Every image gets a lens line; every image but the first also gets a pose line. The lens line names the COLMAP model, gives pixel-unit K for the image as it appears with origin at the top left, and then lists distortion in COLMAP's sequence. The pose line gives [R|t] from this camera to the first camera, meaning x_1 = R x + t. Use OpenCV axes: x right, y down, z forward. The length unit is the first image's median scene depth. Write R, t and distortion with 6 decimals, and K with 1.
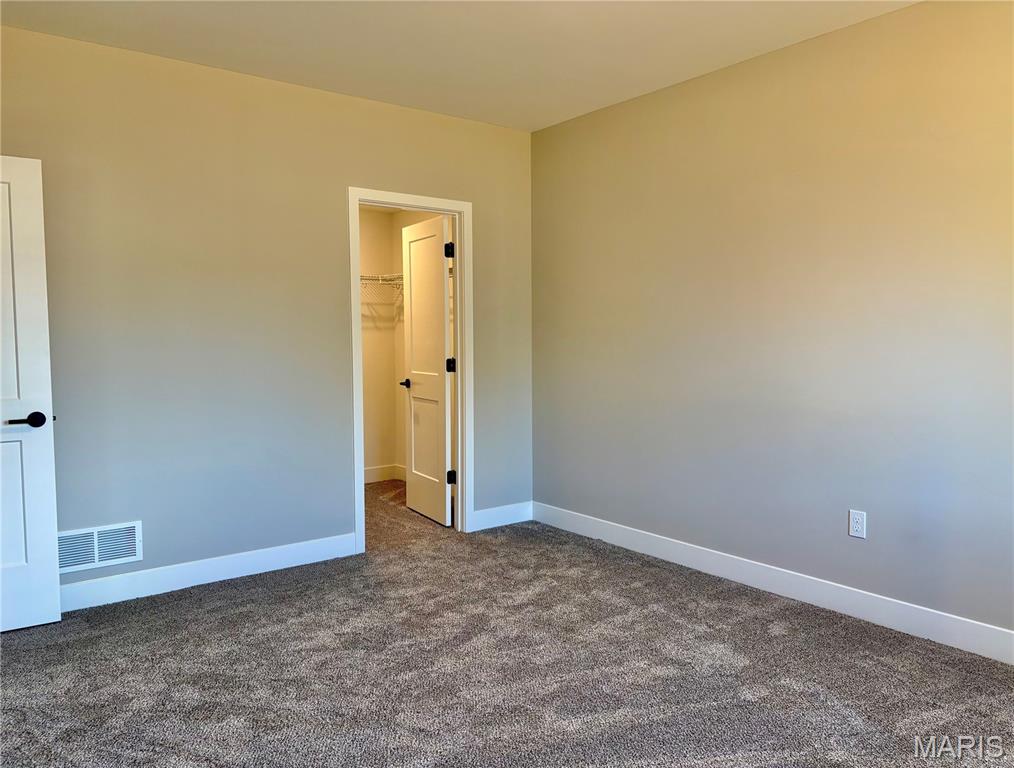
lens RADIAL K [[757.6, 0, 508.1], [0, 757.6, 389.1], [0, 0, 1]] dist [0.050708, -0.001742]
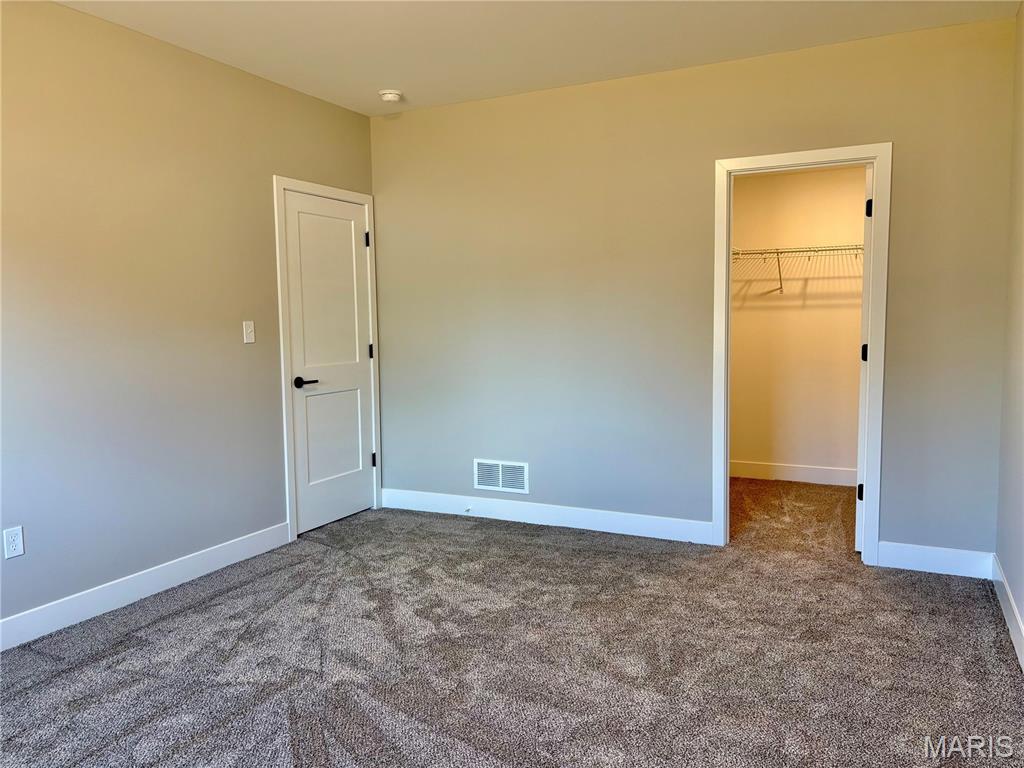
lens RADIAL K [[771.0, 0, 513.0], [0, 771.0, 379.7], [0, 0, 1]] dist [0.008511, -0.007714]
pose [[0.446863, 0.080230, -0.890997, 0.570930], [-0.050259, 0.996649, 0.064537, -0.042962], [0.893189, 0.015941, 0.449398, 0.356237]]
